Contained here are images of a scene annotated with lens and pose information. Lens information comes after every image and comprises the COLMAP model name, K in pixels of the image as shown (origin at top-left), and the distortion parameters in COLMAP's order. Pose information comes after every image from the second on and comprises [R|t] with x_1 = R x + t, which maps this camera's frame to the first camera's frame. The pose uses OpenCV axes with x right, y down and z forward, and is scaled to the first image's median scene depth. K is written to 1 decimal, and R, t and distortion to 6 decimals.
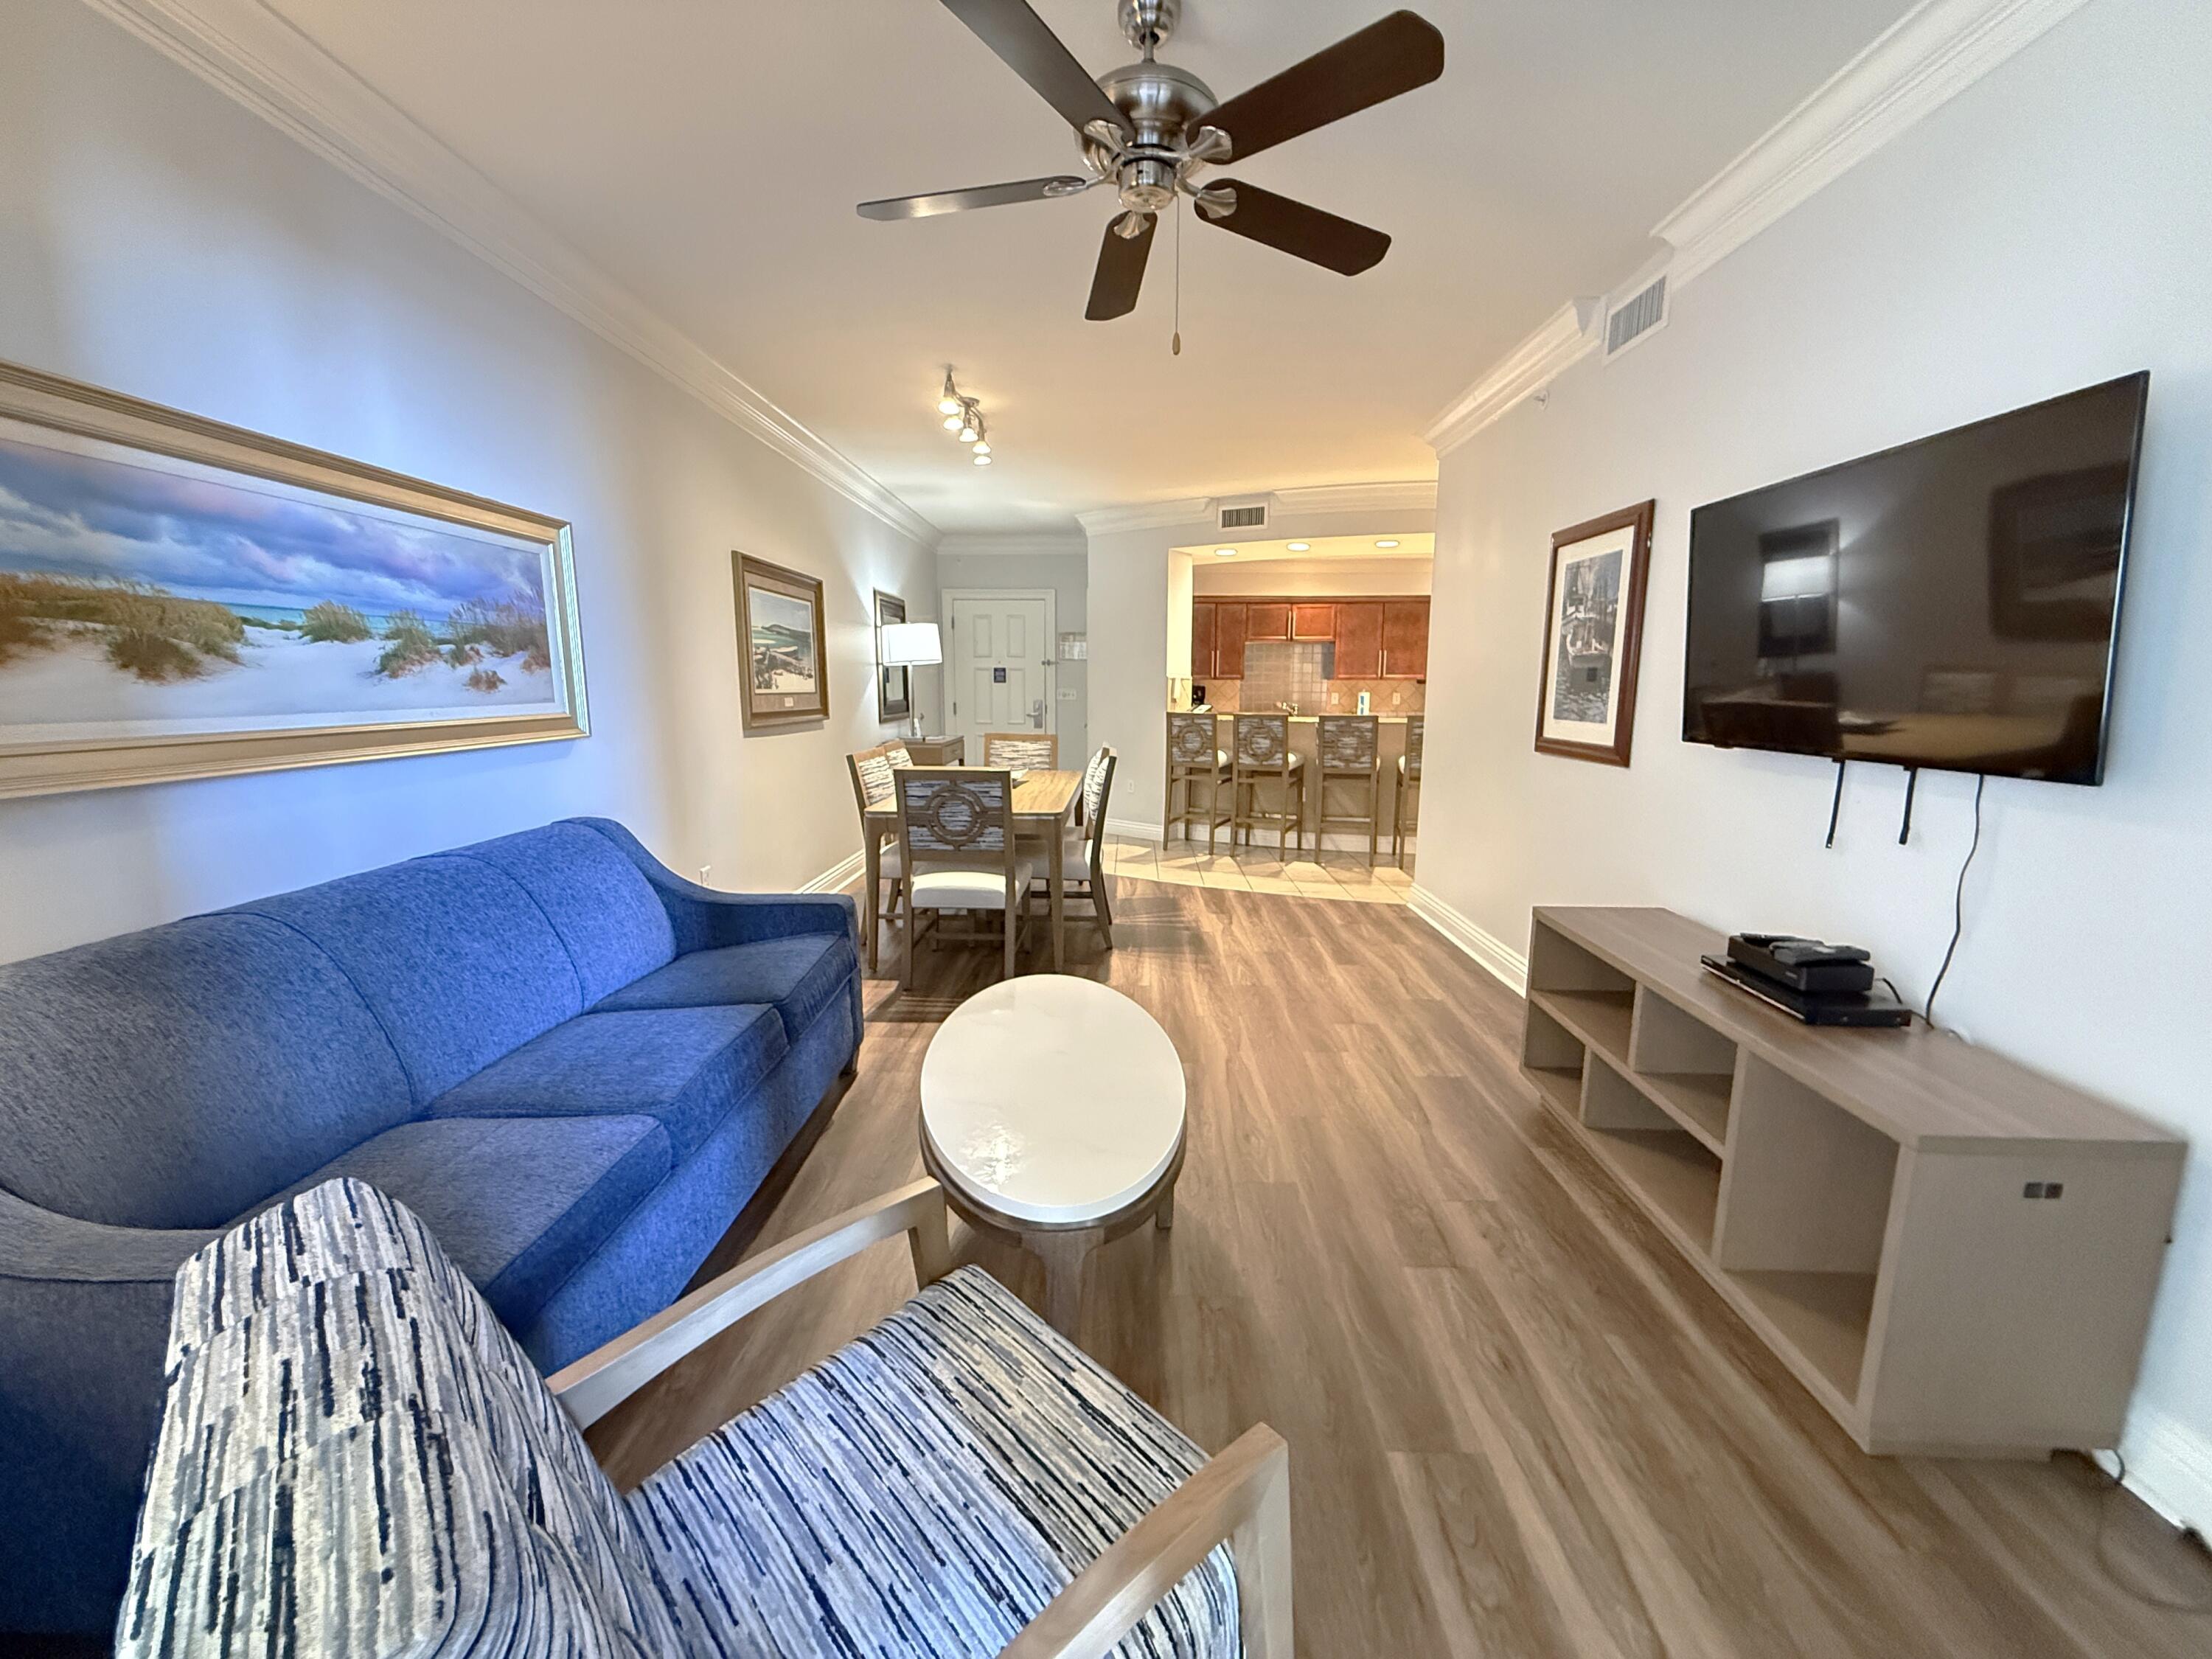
lens RADIAL K [[891.1, 0, 1106.0], [0, 891.1, 829.5], [0, 0, 1]] dist [-0.000136, -0.000172]
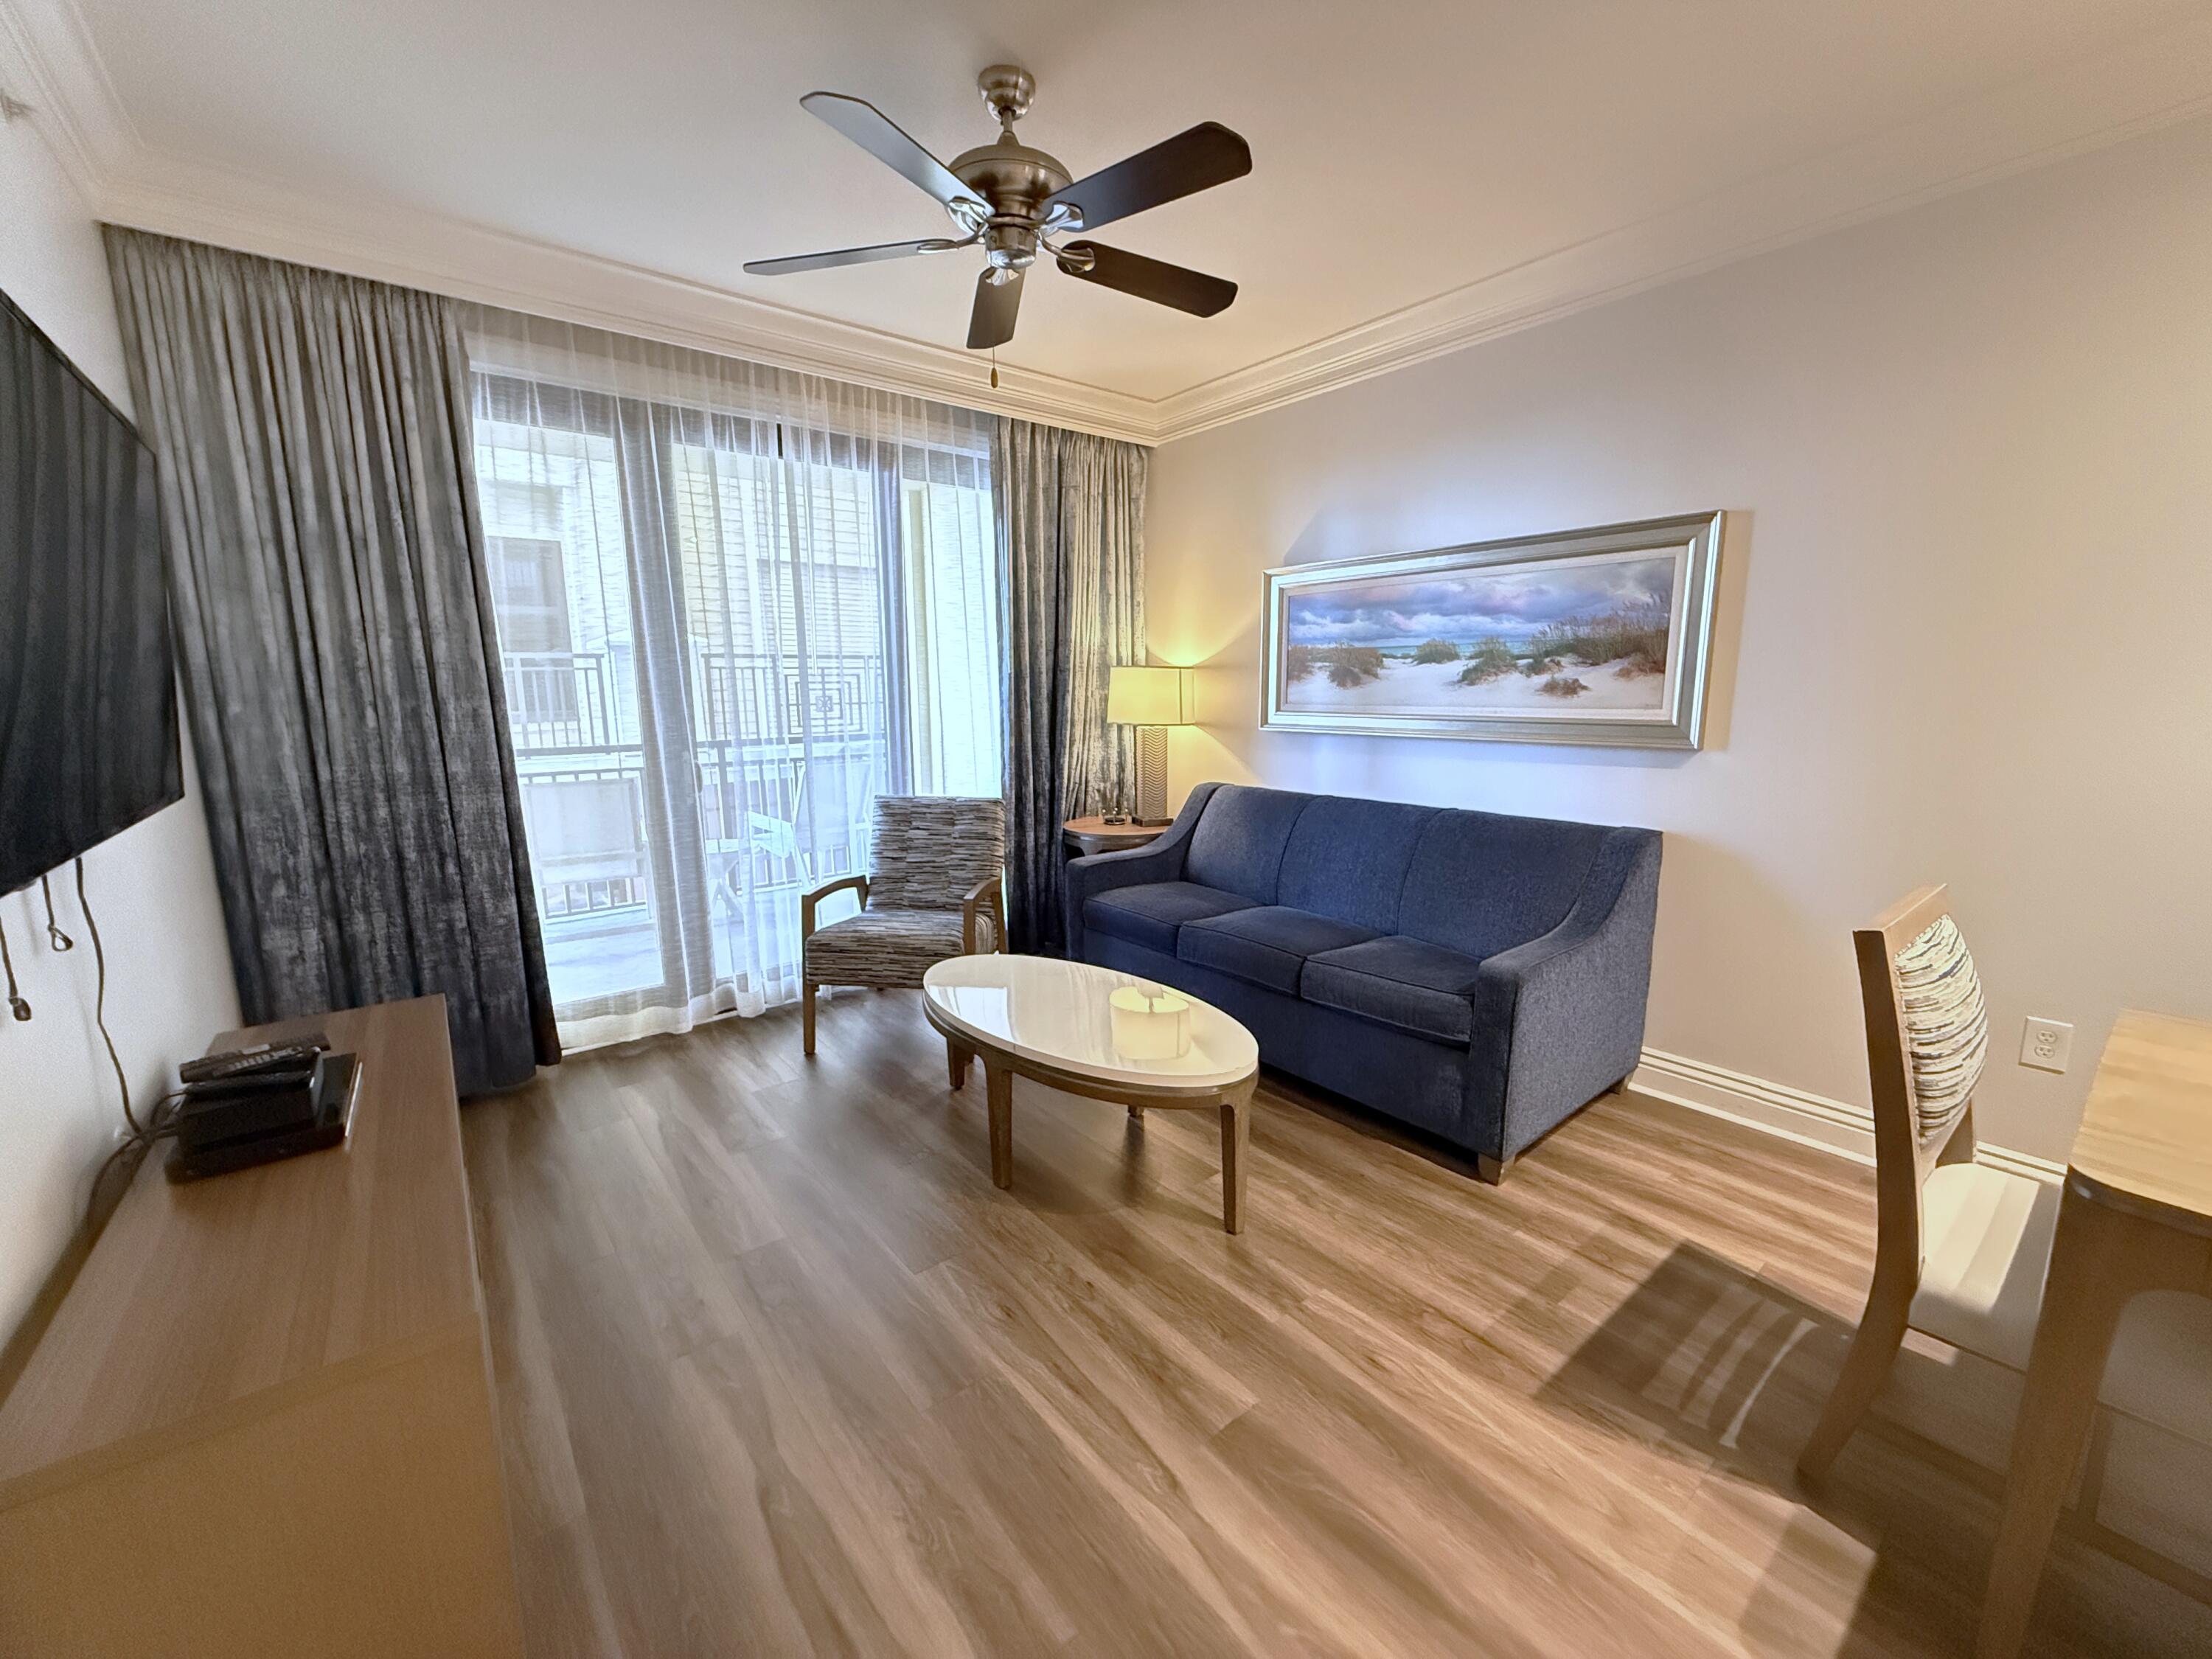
lens RADIAL K [[891.1, 0, 1106.0], [0, 891.1, 829.5], [0, 0, 1]] dist [-0.000136, -0.000172]
pose [[-0.758572, 0.109038, -0.642401, 0.587608], [-0.102205, 0.953784, 0.282579, -0.283116], [0.643523, 0.280013, -0.712370, 1.643670]]
